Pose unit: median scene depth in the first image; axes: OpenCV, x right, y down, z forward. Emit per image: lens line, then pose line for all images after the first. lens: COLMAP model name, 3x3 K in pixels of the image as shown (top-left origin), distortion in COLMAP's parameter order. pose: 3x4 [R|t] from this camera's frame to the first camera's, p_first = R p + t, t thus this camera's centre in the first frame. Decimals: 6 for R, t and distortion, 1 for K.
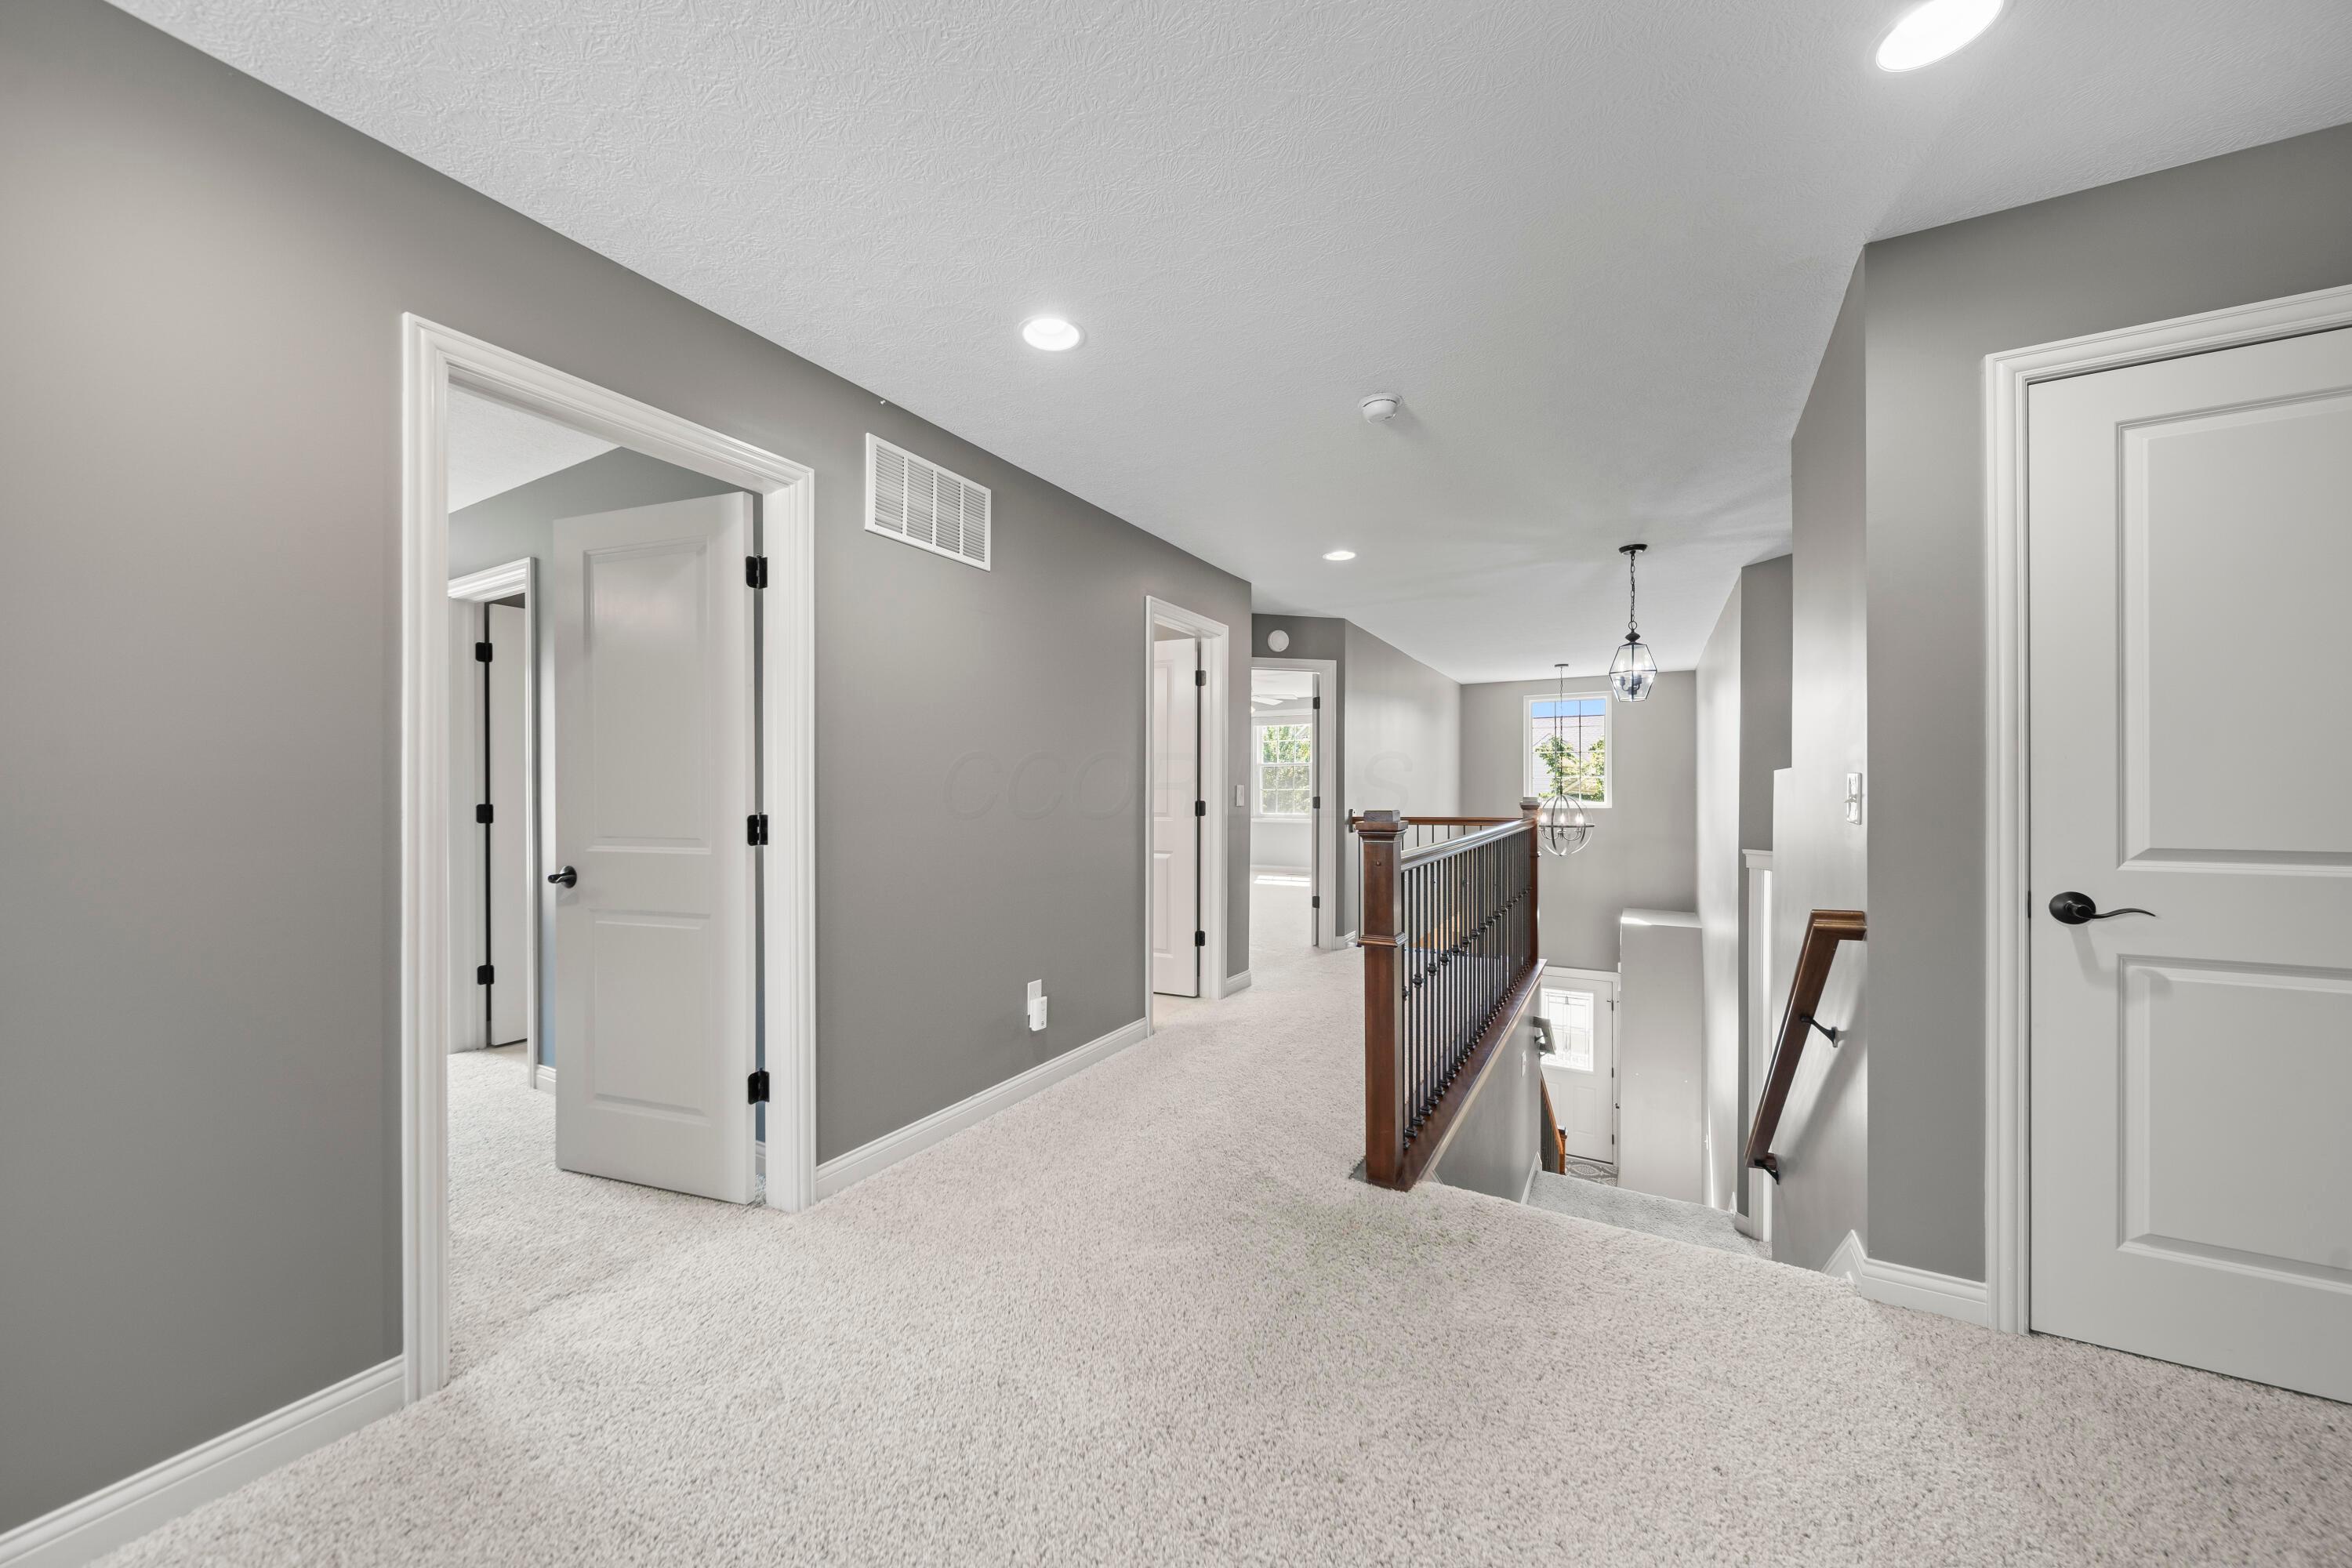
lens RADIAL K [[835.7, 0, 1162.1], [0, 835.7, 792.3], [0, 0, 1]] dist [-0.002066, -0.000261]
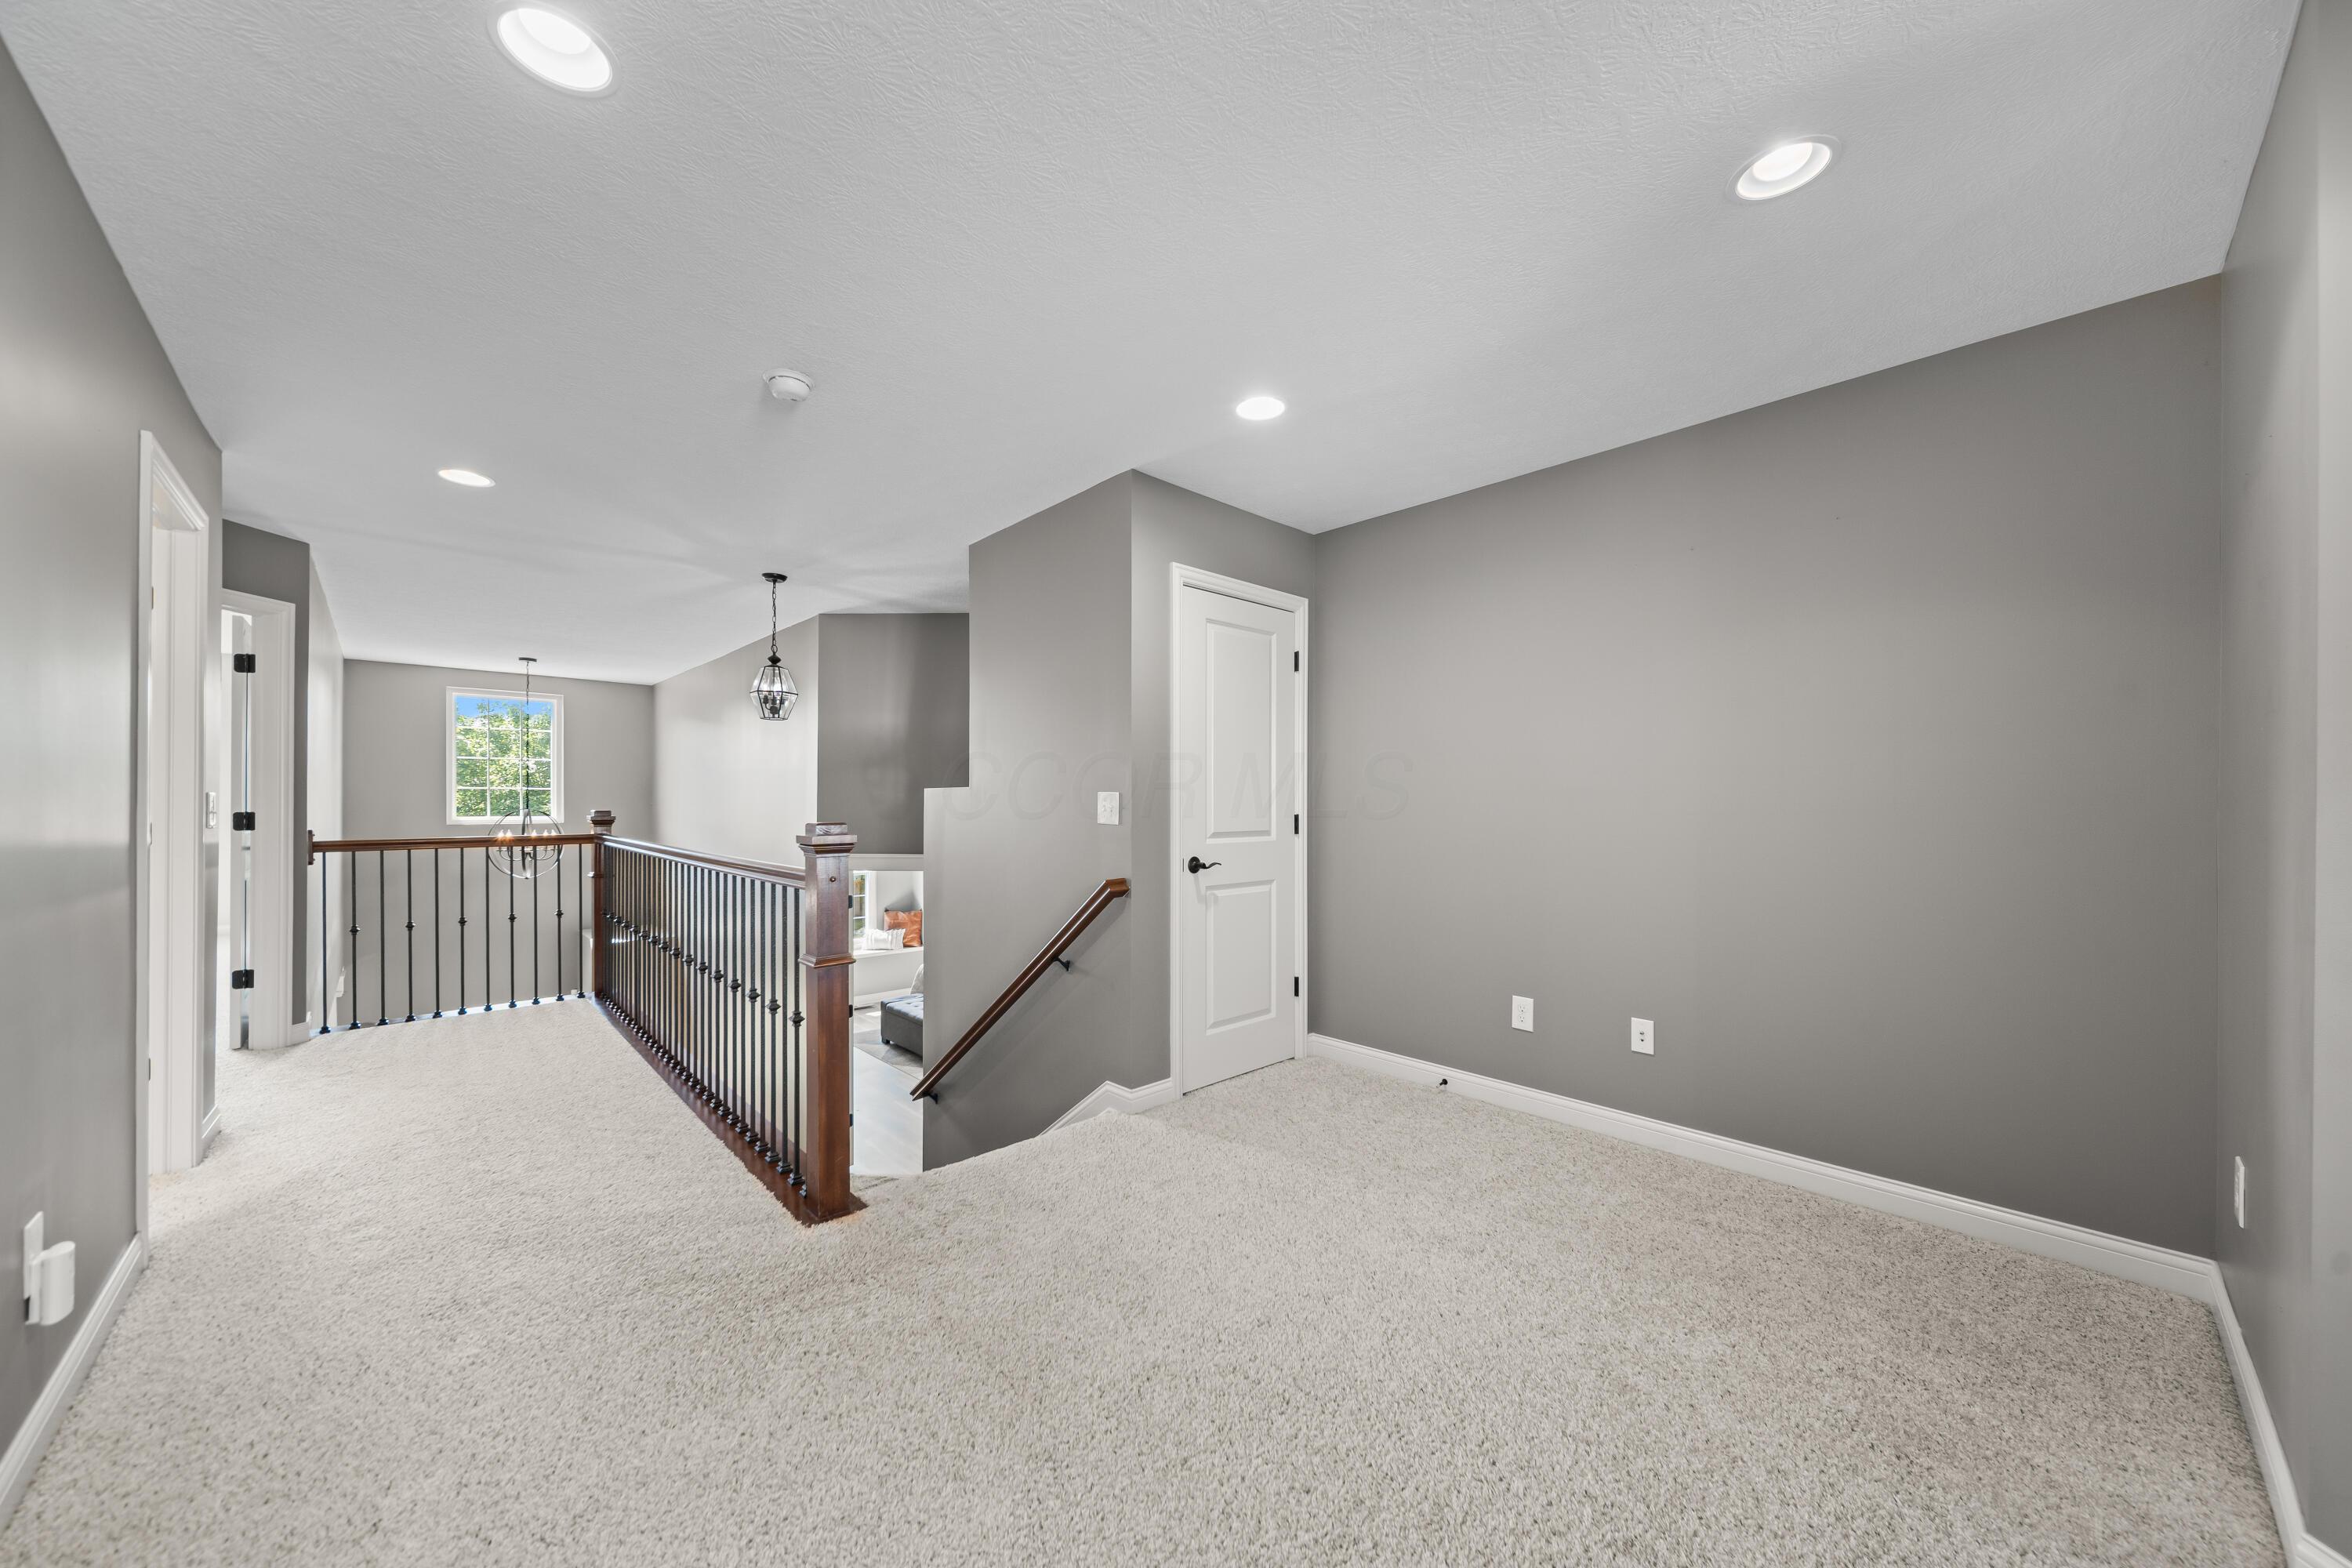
lens RADIAL K [[834.1, 0, 1156.5], [0, 834.1, 802.5], [0, 0, 1]] dist [0.000145, -0.000225]
pose [[0.284049, 0.003396, 0.958804, -0.343020], [-0.000528, 0.999994, -0.003385, 0.000967], [-0.958810, 0.000455, 0.284049, 0.237996]]
